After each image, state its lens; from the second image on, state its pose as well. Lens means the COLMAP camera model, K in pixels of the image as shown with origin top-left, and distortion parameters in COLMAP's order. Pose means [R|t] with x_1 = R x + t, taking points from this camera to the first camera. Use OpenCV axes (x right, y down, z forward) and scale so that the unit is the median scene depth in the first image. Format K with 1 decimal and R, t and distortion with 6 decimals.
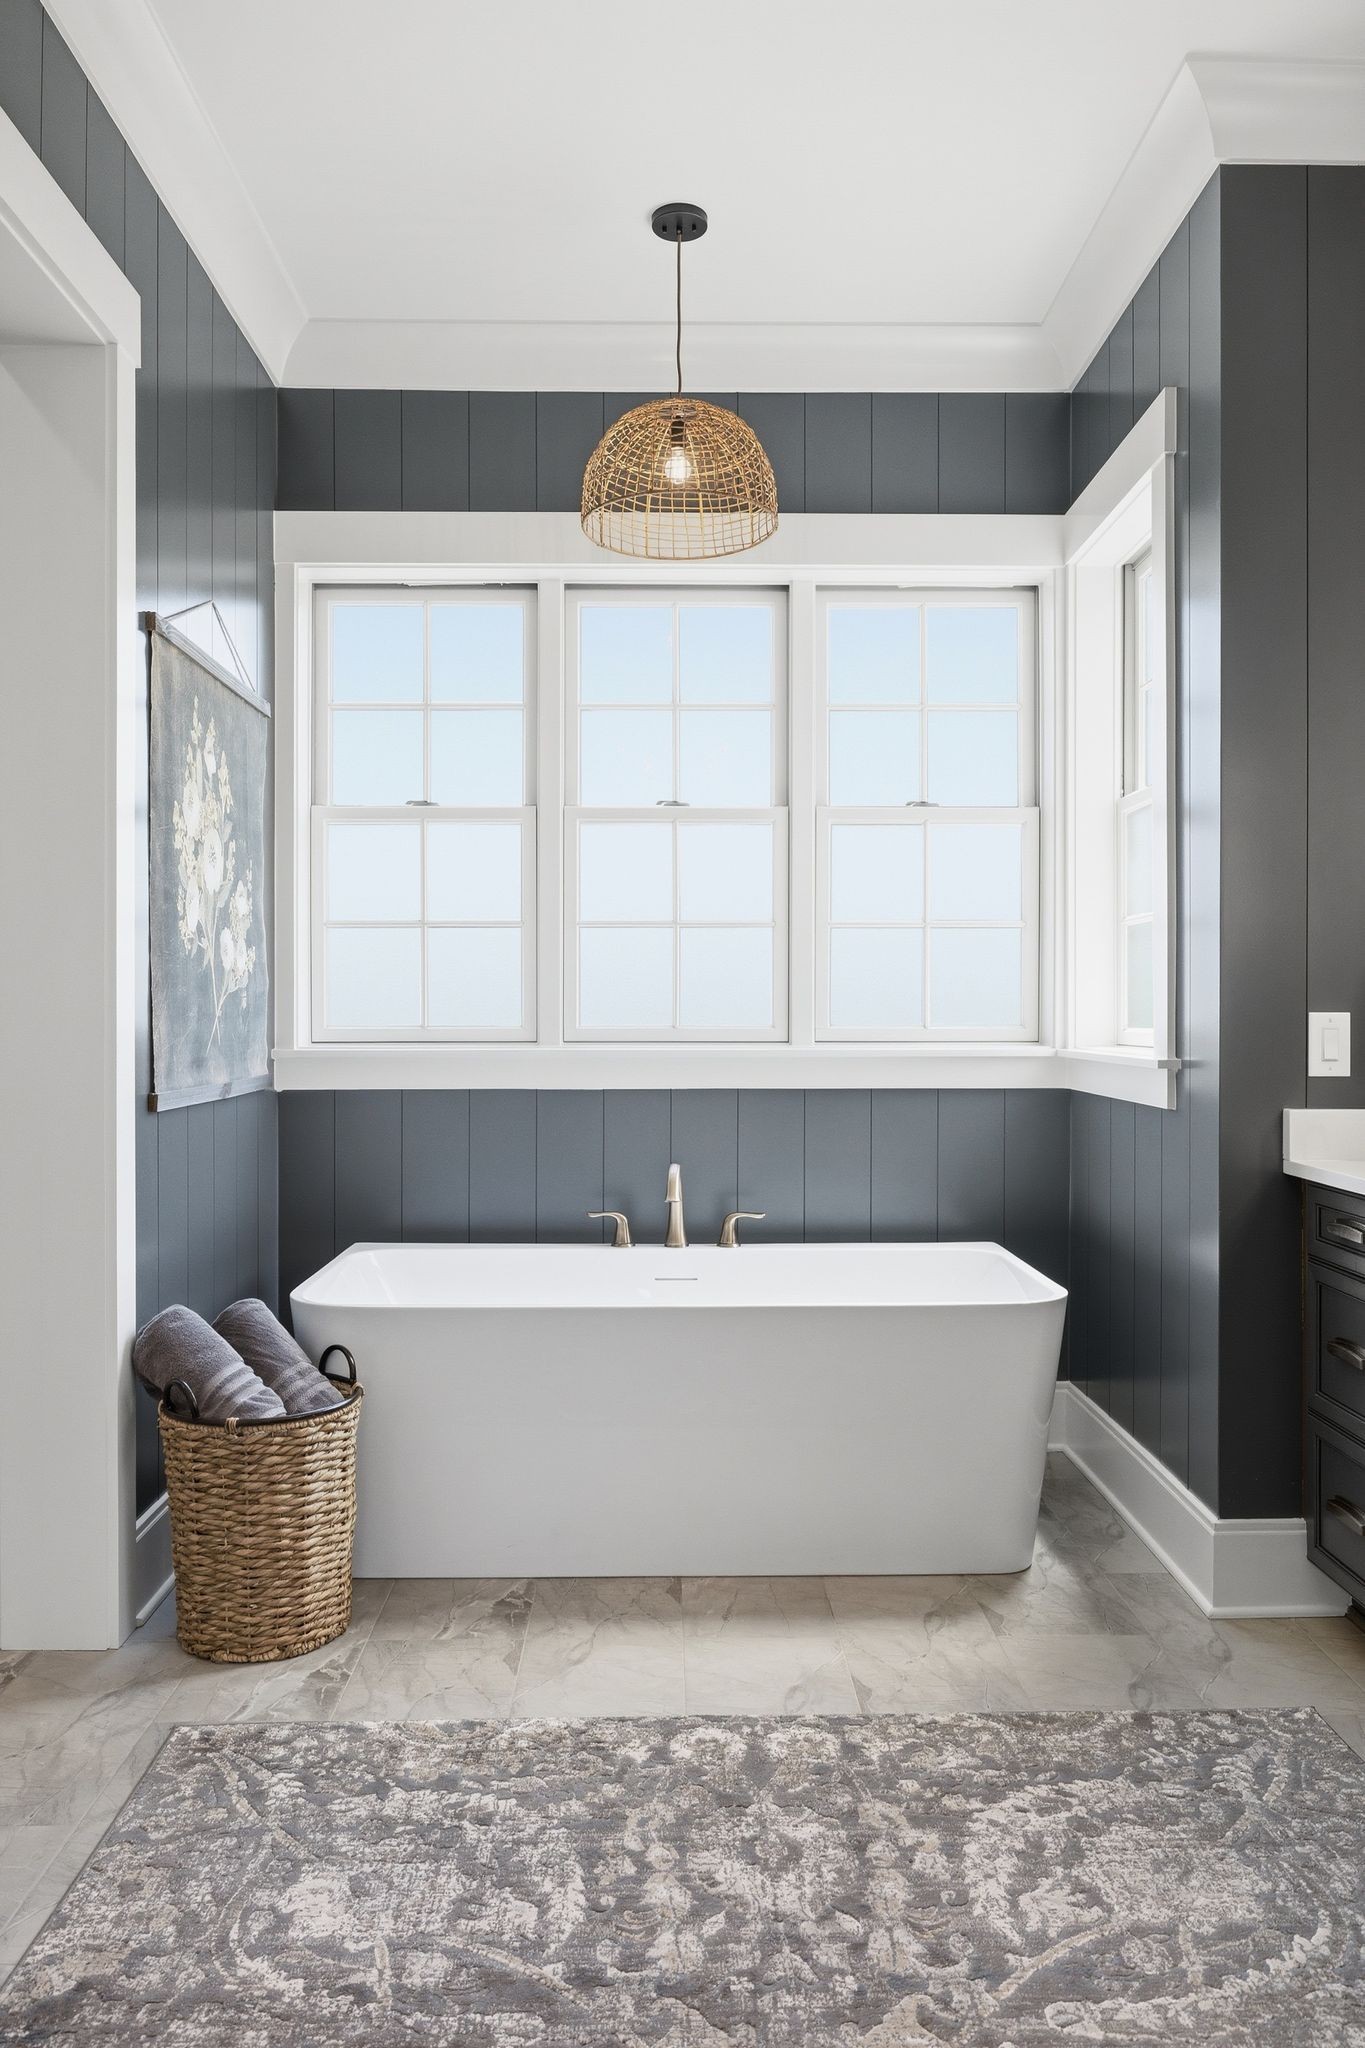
lens RADIAL K [[1301.6, 0, 684.7], [0, 1301.6, 1022.2], [0, 0, 1]] dist [-0.001999, -0.000754]
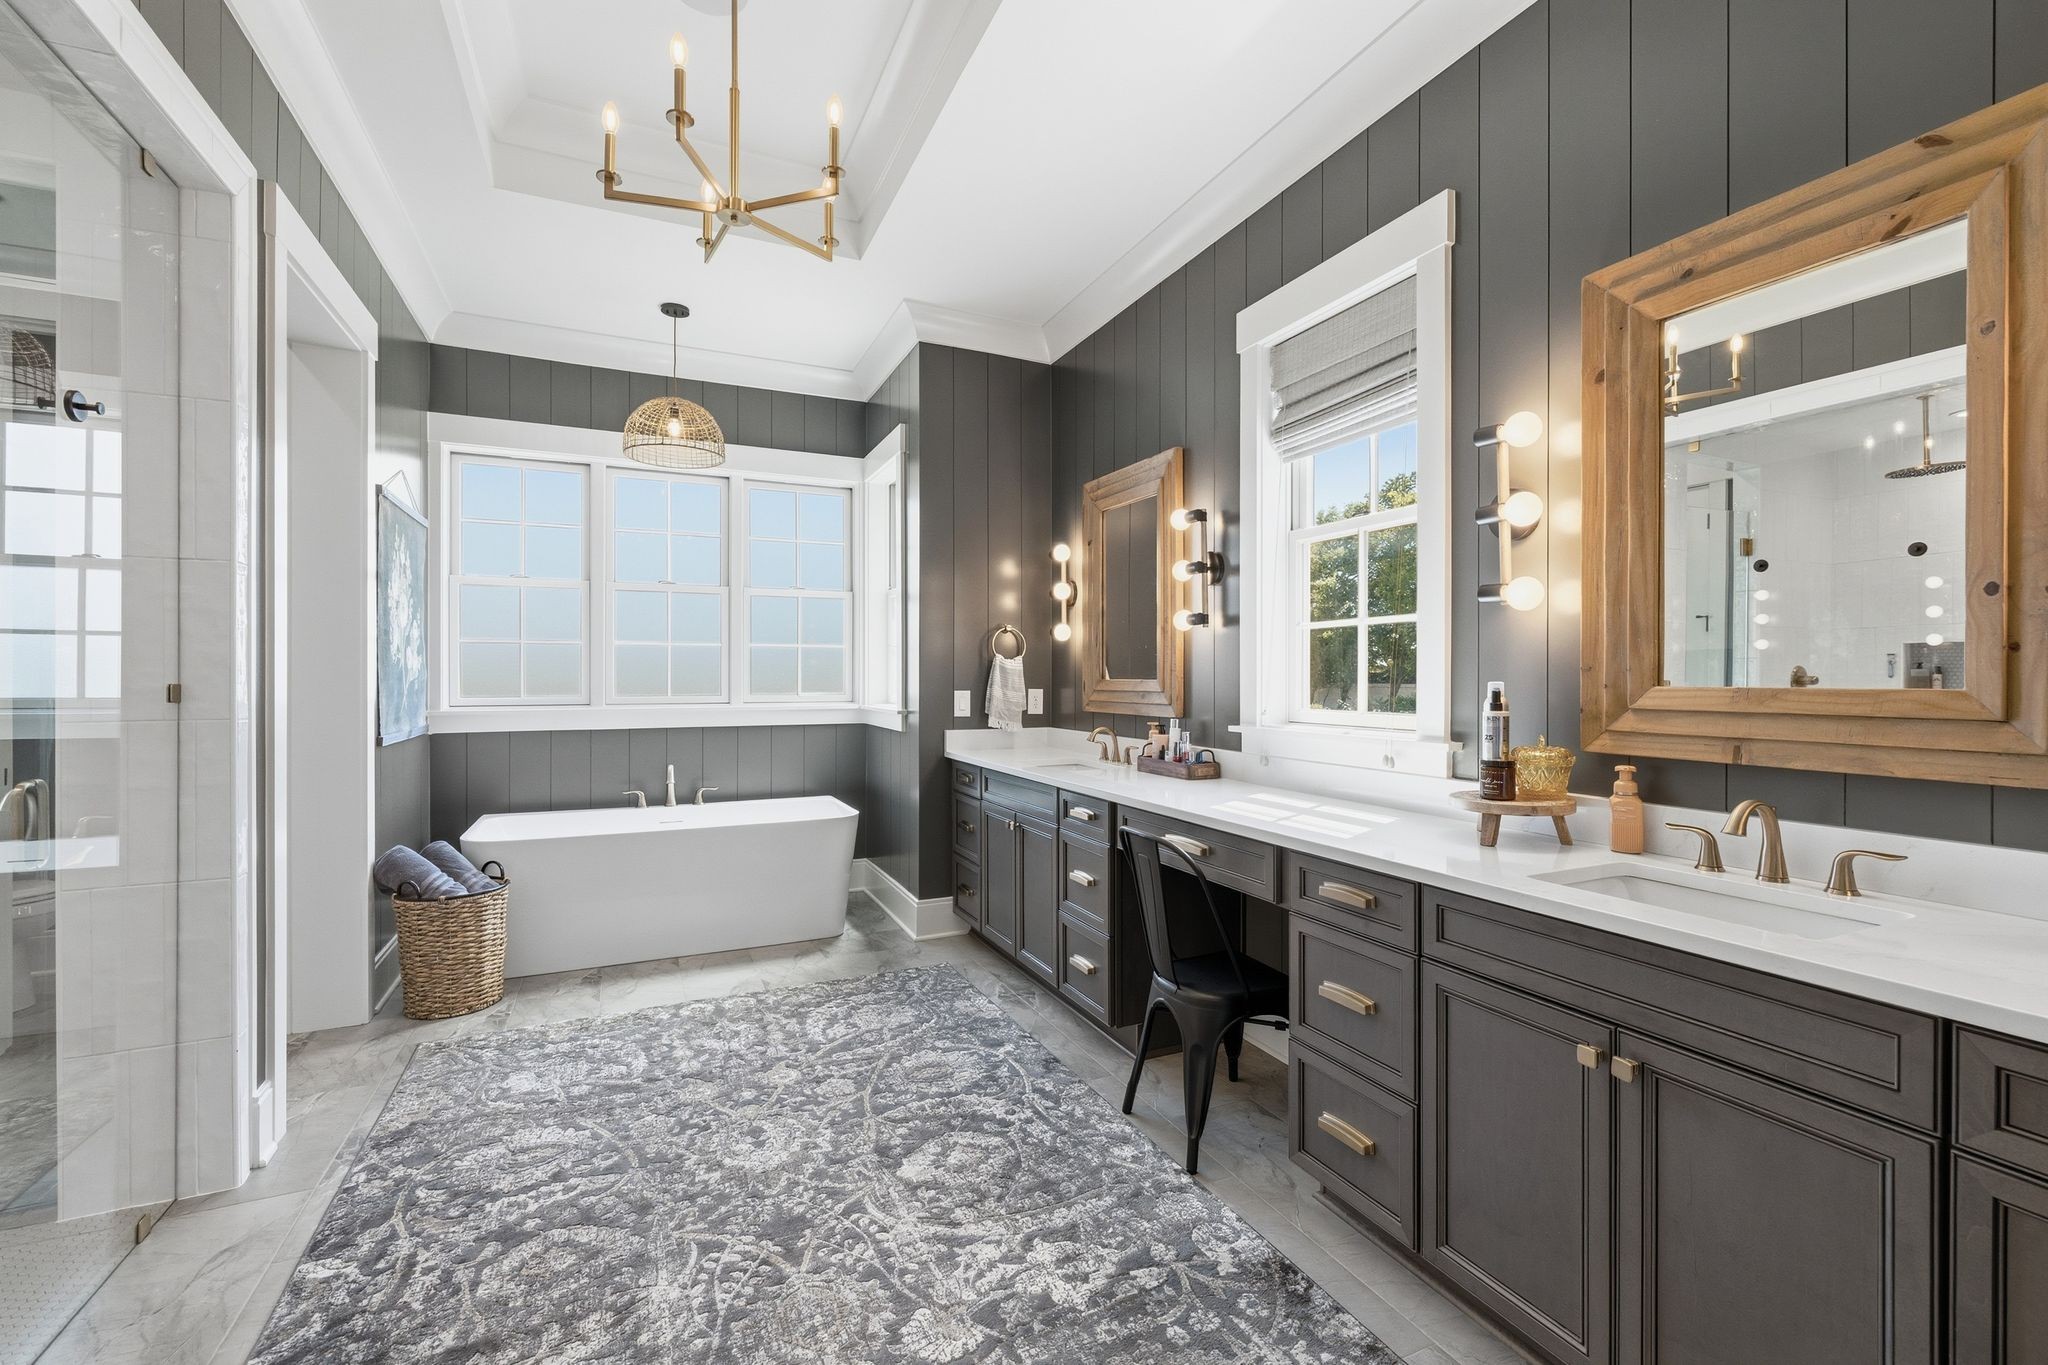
lens RADIAL K [[869.2, 0, 1031.5], [0, 869.2, 678.8], [0, 0, 1]] dist [-0.000175, -0.000054]
pose [[0.910760, -0.000183, 0.412937, -0.068236], [-0.000072, 1.000000, 0.000602, -0.032073], [-0.412937, -0.000578, 0.910759, -0.575475]]
